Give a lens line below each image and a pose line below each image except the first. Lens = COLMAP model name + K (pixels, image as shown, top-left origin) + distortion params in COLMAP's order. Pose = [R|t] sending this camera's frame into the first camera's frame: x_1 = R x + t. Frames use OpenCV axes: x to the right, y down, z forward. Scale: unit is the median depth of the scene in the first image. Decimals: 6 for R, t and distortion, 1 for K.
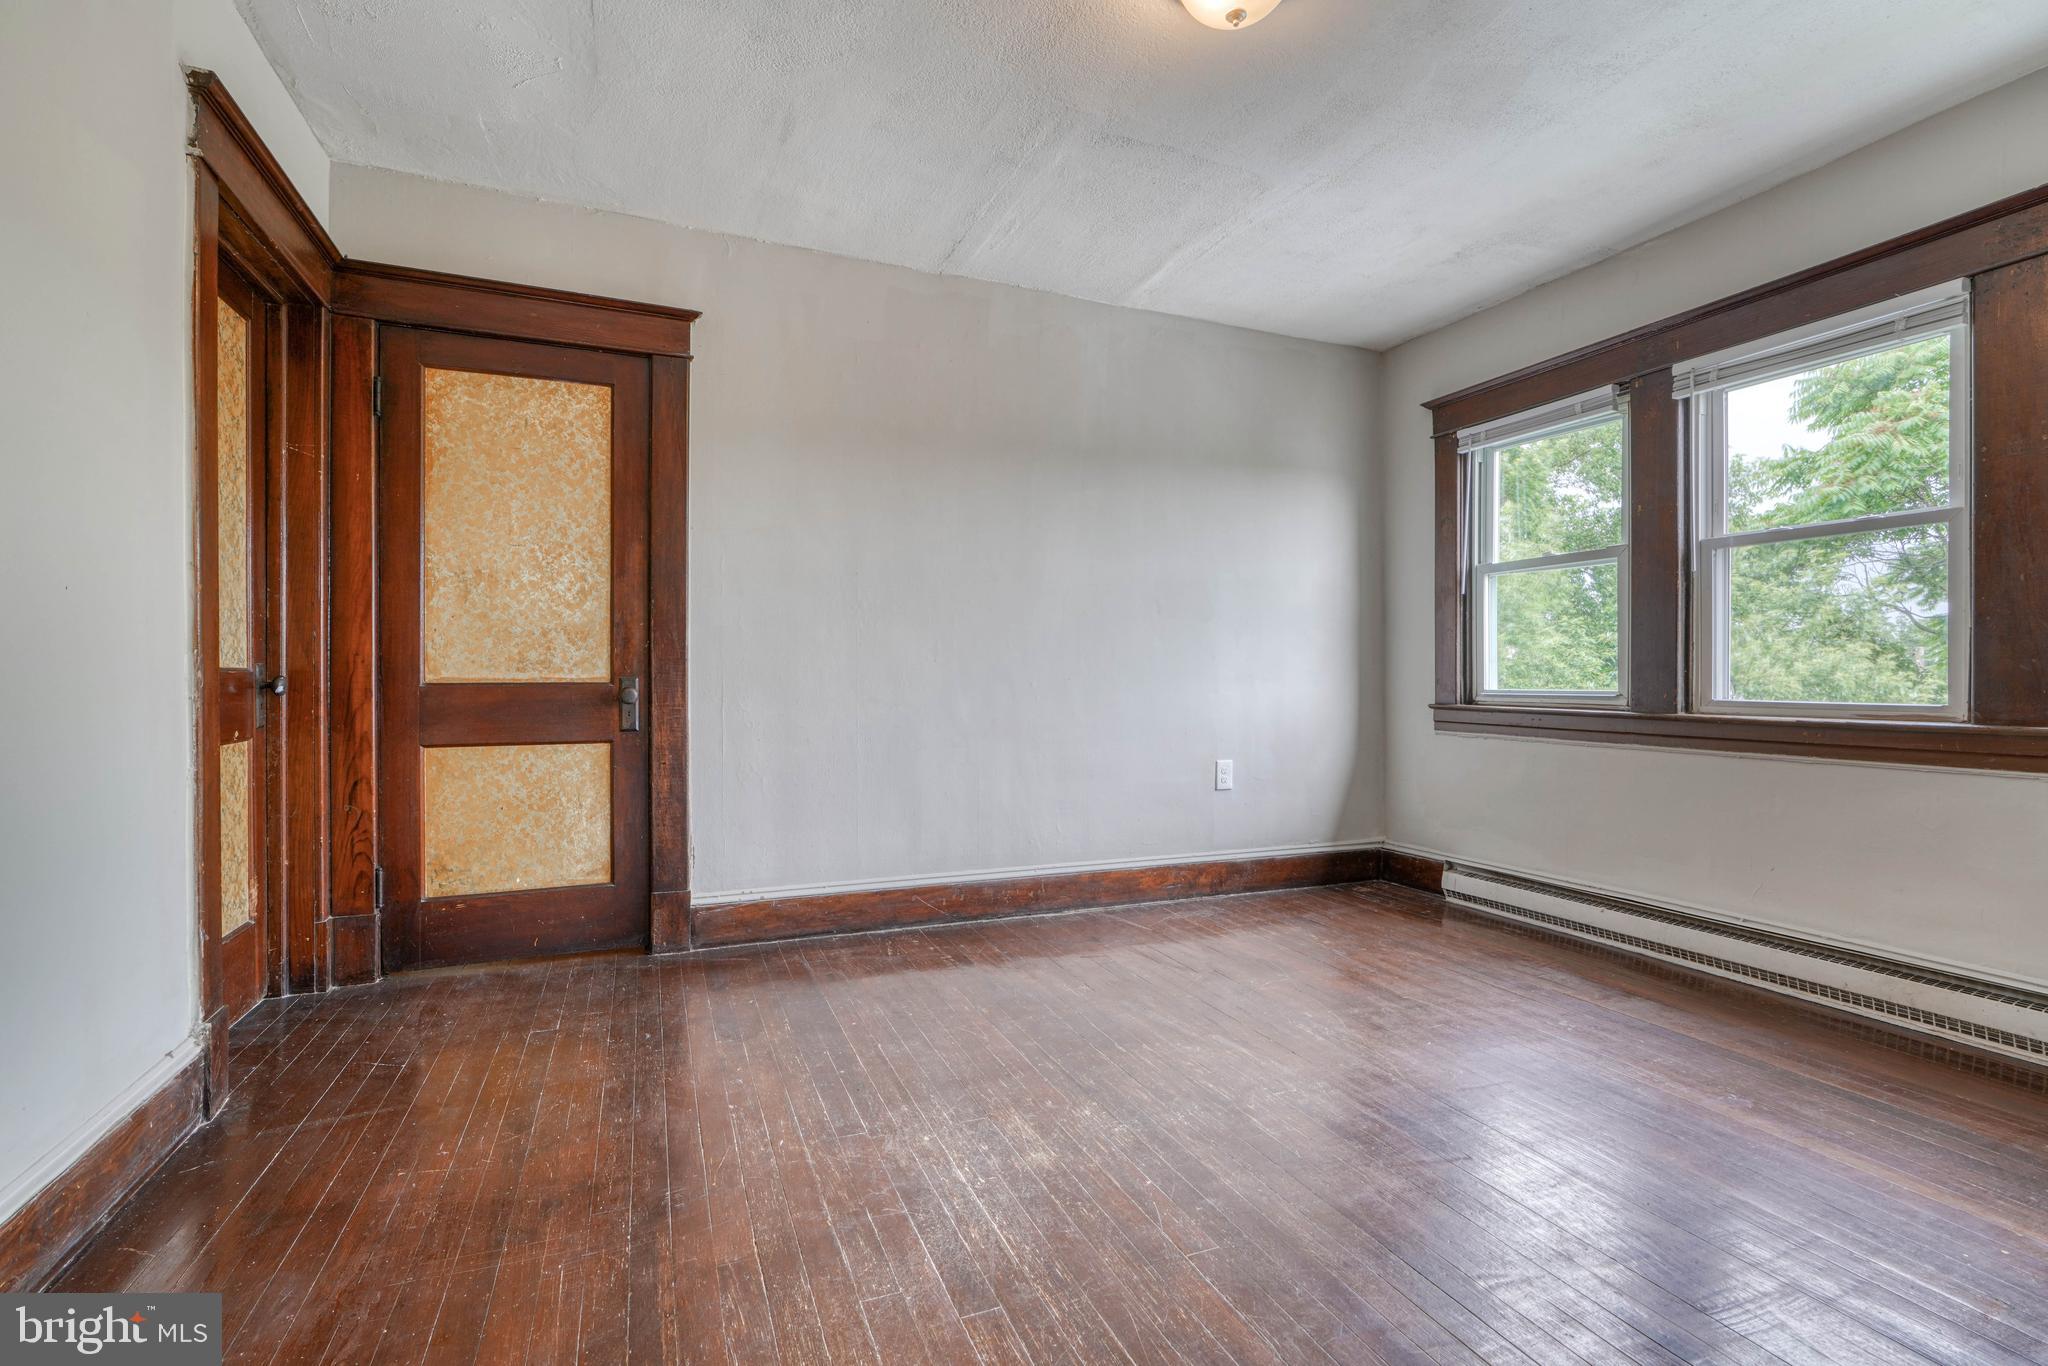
lens RADIAL K [[931.8, 0, 1028.6], [0, 931.8, 672.6], [0, 0, 1]] dist [-0.003072, 0.000198]
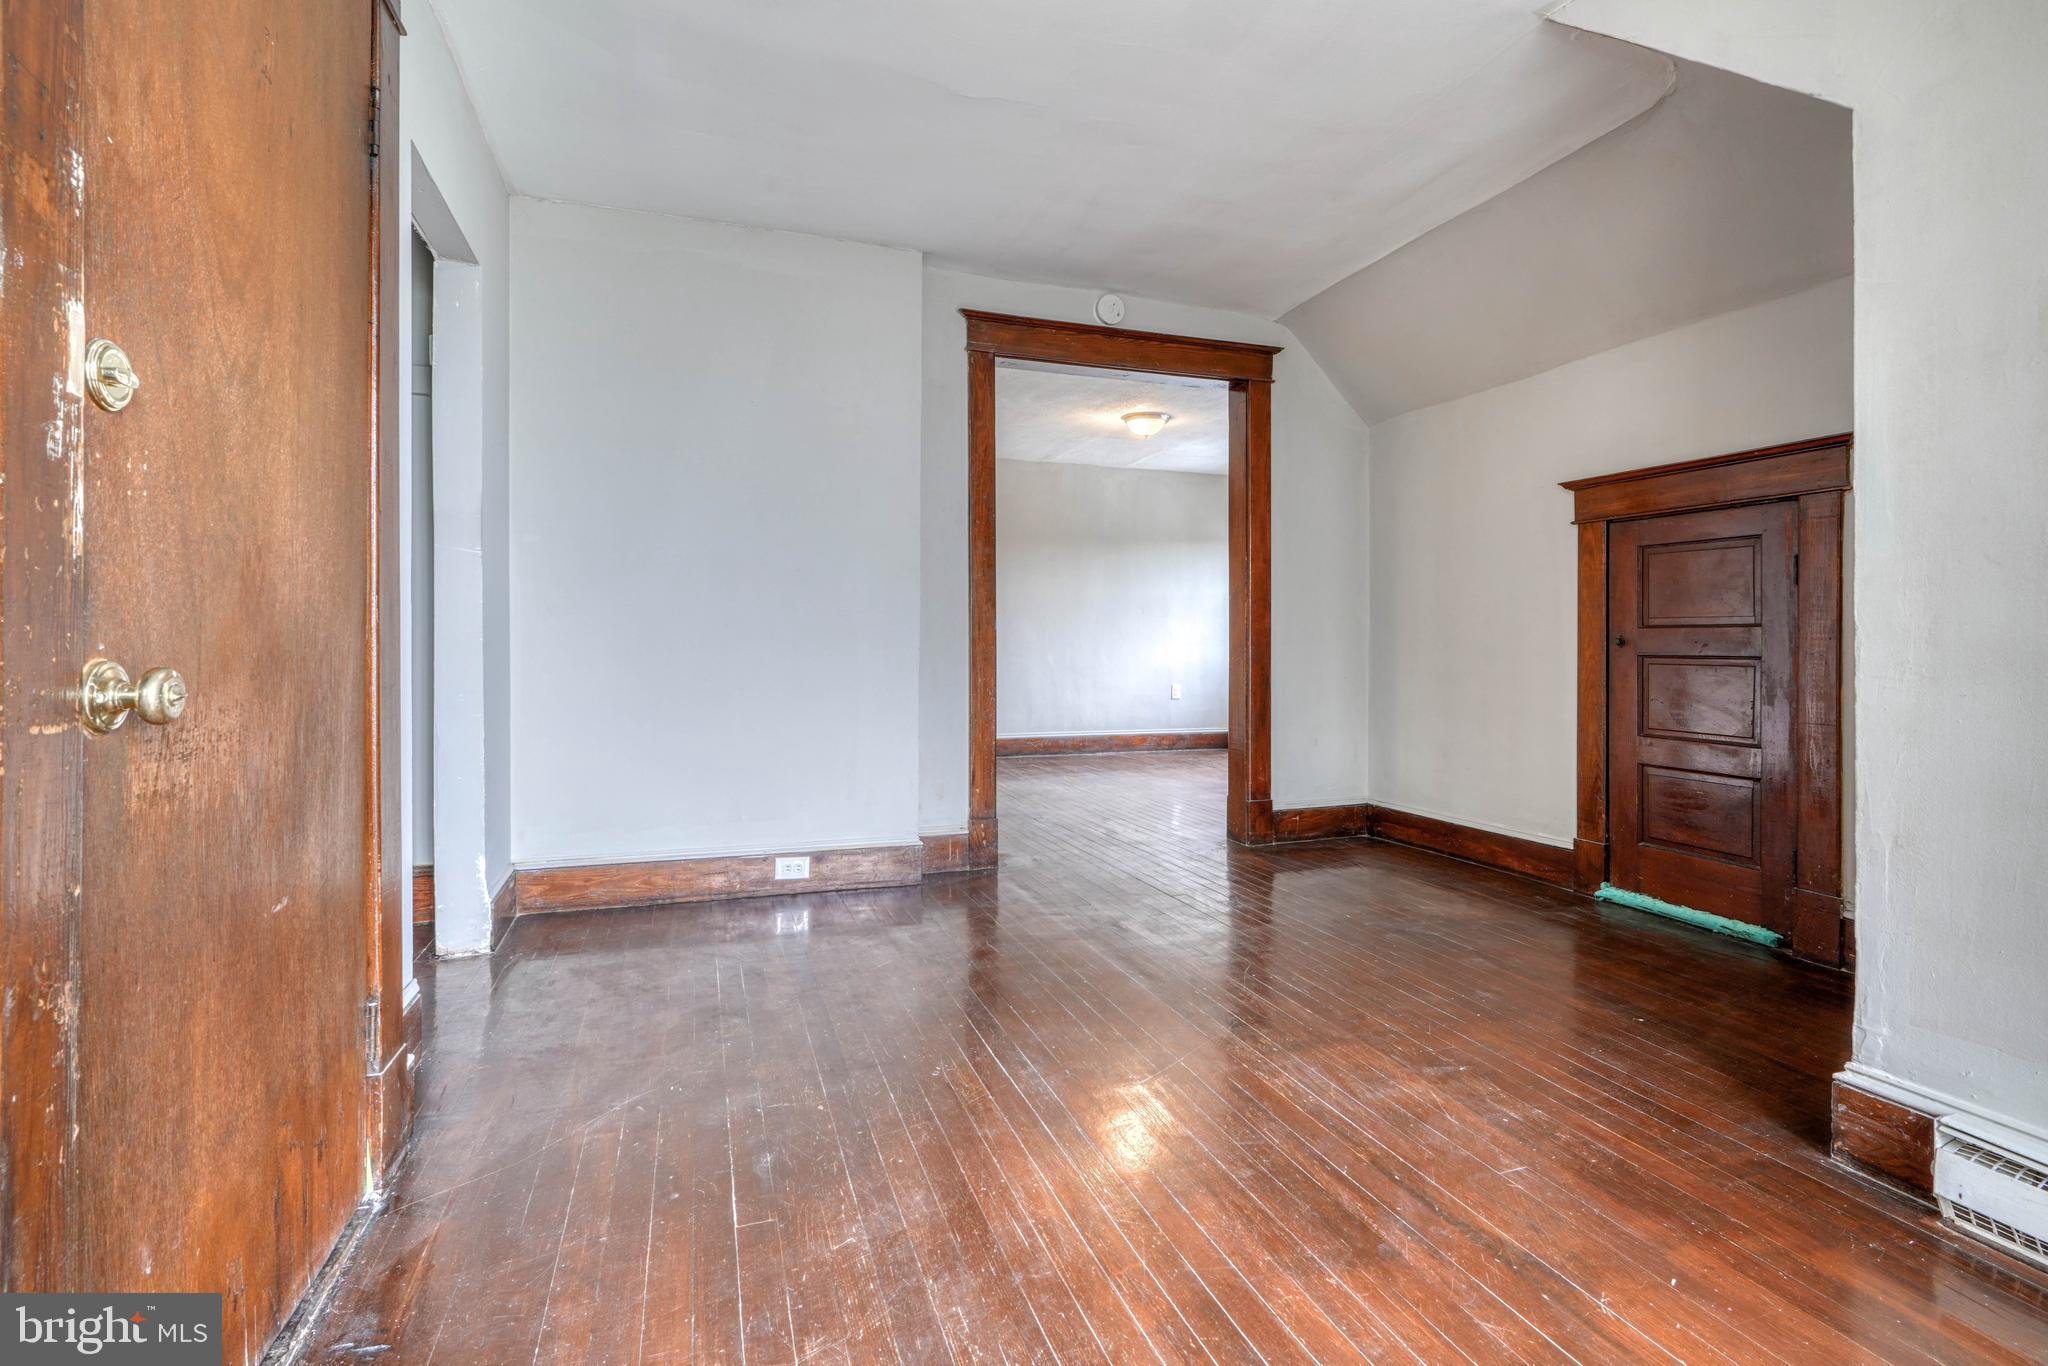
lens RADIAL K [[945.5, 0, 1051.1], [0, 945.5, 636.3], [0, 0, 1]] dist [-0.002184, 0.000112]
pose [[0.999296, 0.001908, -0.037467, 0.017308], [-0.001901, 0.999998, 0.000234, -0.015613], [0.037467, -0.000162, 0.999298, -1.384462]]
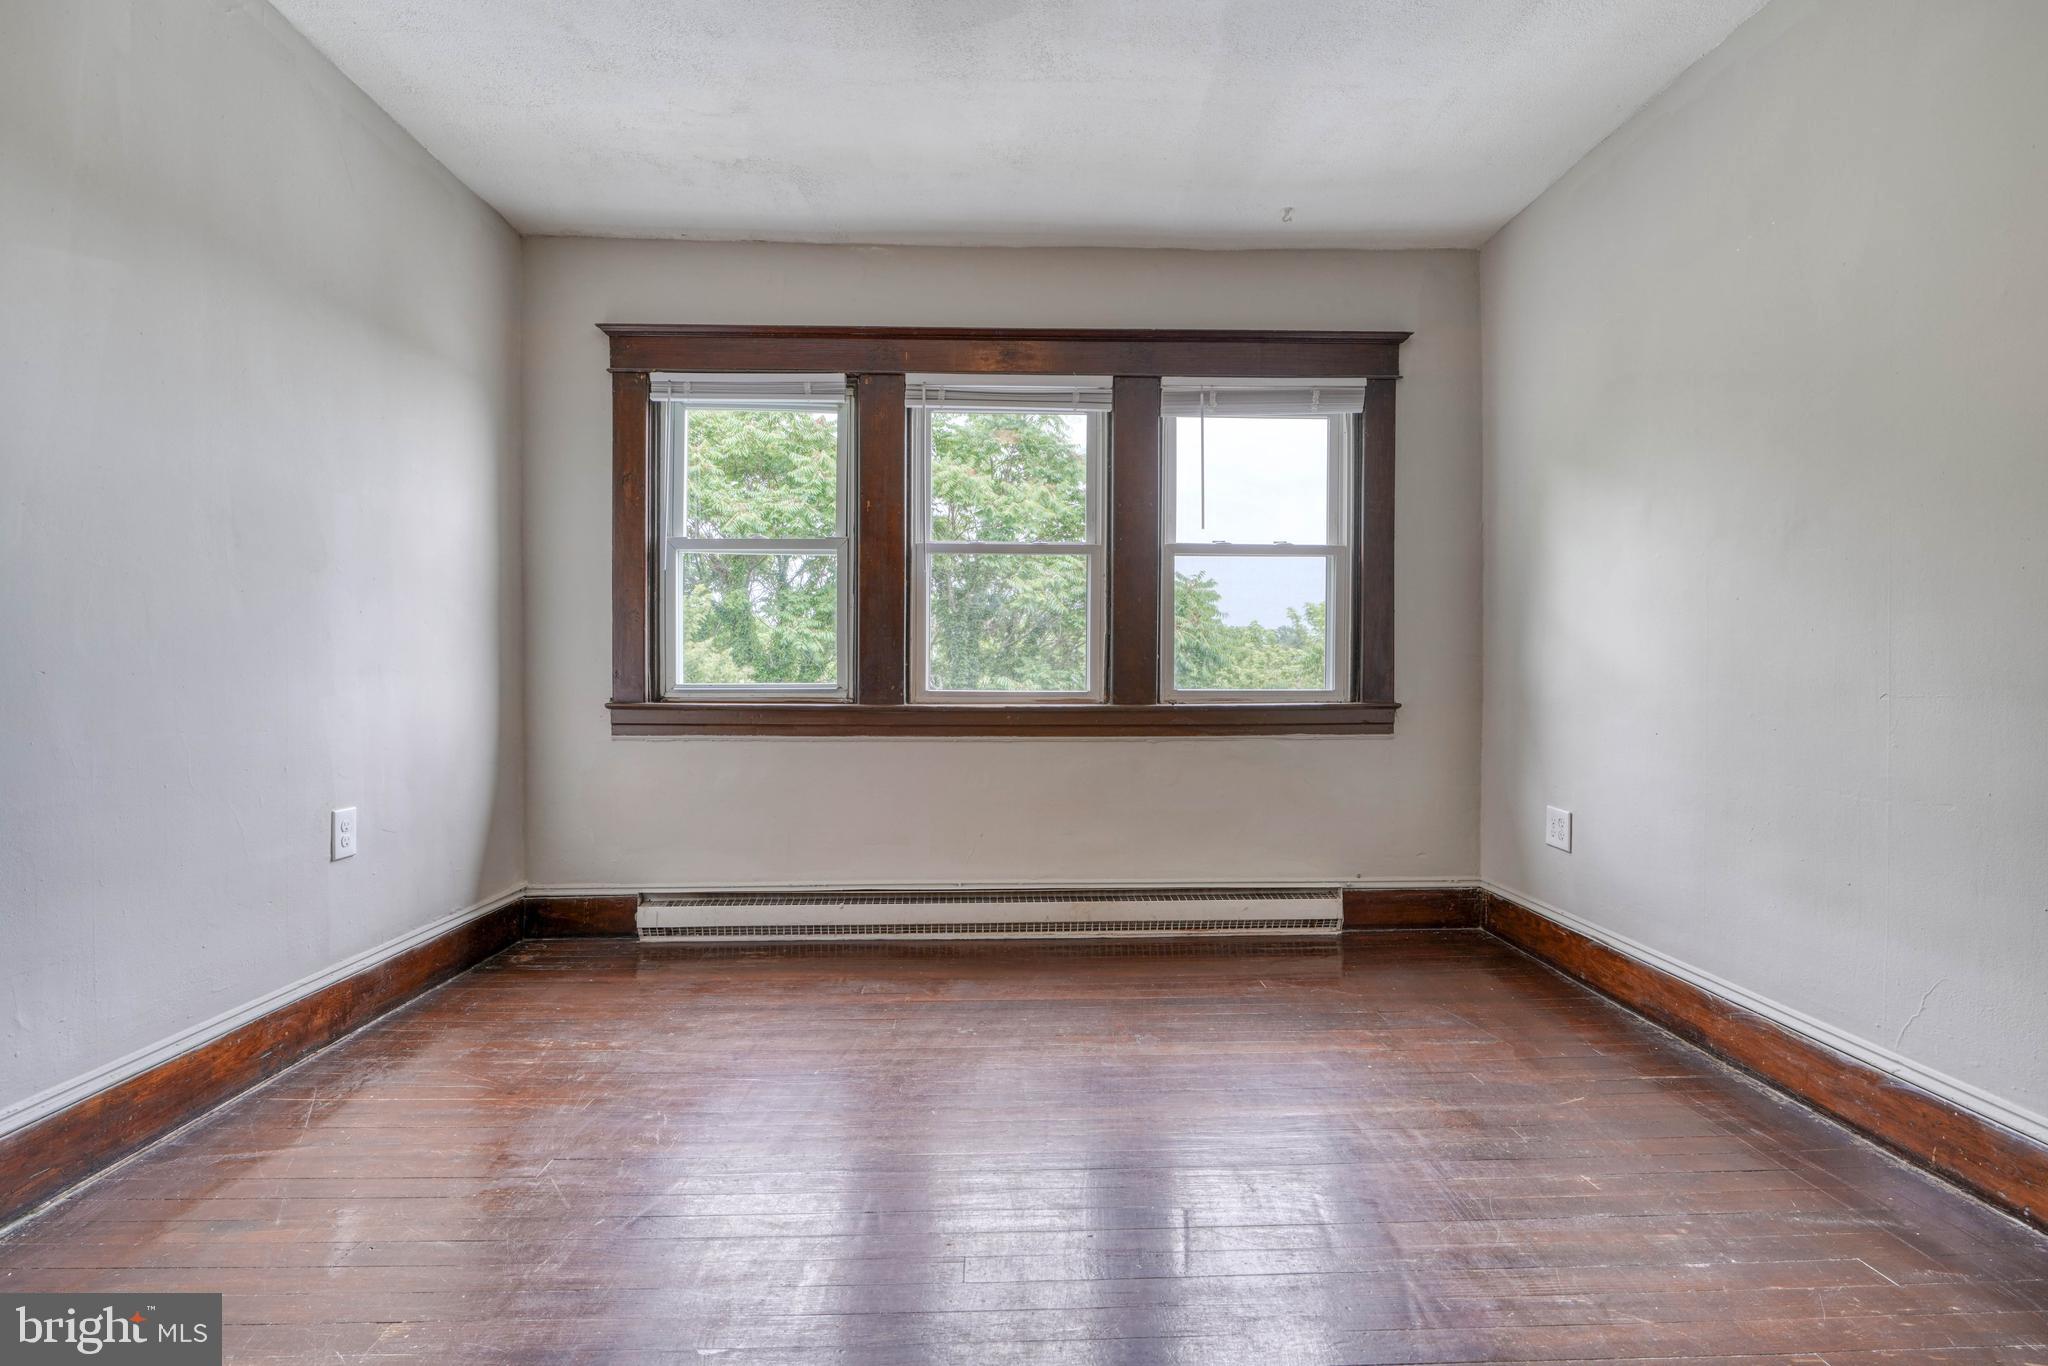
lens RADIAL K [[919.6, 0, 1031.2], [0, 919.6, 678.5], [0, 0, 1]] dist [-0.020200, 0.008636]
pose [[0.351759, -0.007262, 0.936062, -0.228092], [-0.005236, 0.999939, 0.009726, 0.003842], [-0.936076, -0.008322, 0.351700, 0.489767]]
